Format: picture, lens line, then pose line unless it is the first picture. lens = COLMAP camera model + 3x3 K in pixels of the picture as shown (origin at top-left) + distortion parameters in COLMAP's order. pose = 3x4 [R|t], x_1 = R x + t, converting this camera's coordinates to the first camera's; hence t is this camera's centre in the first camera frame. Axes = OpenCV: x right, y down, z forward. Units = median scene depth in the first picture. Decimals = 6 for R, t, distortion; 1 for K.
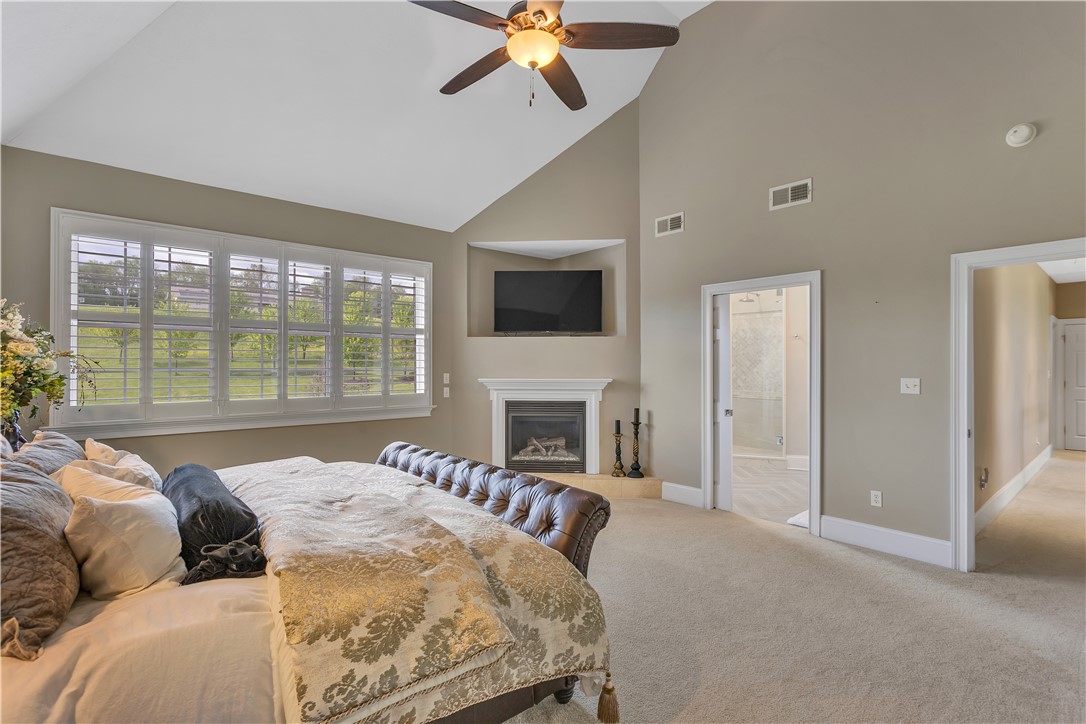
lens RADIAL K [[510.9, 0, 542.6], [0, 510.9, 360.6], [0, 0, 1]] dist [-0.003851, 0.001318]
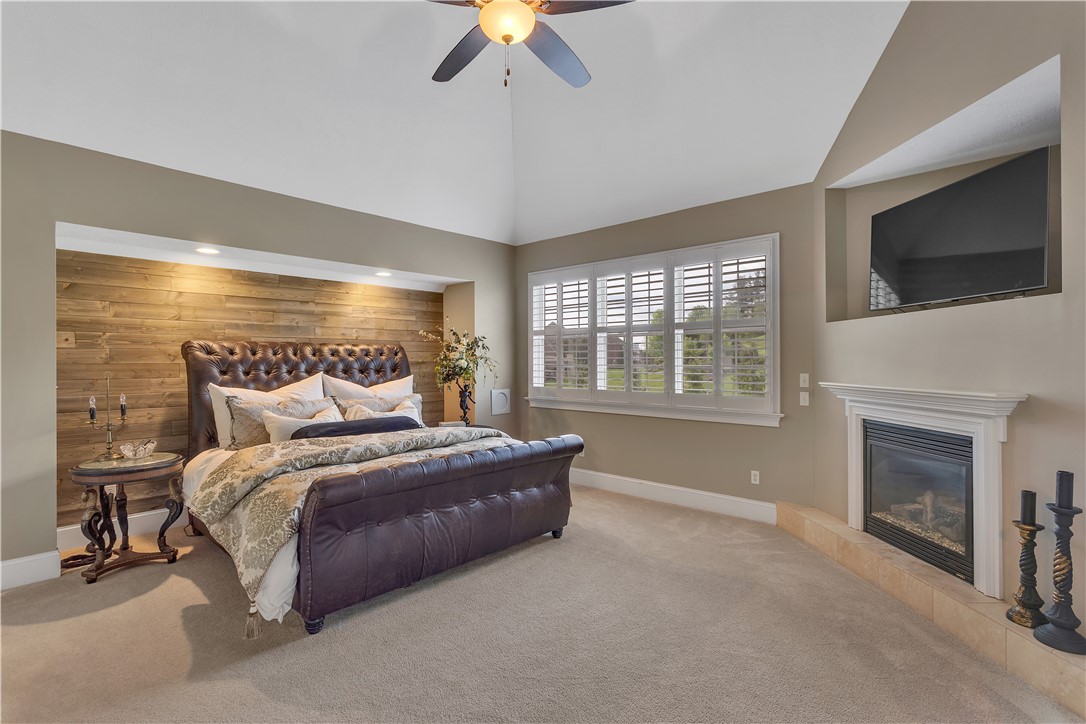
lens RADIAL K [[513.9, 0, 540.3], [0, 513.9, 360.3], [0, 0, 1]] dist [0.001350, 0.000245]
pose [[0.128545, -0.004793, -0.991692, 0.526746], [0.010886, 0.999935, -0.003422, 0.004029], [0.991644, -0.010356, 0.128589, 0.538682]]
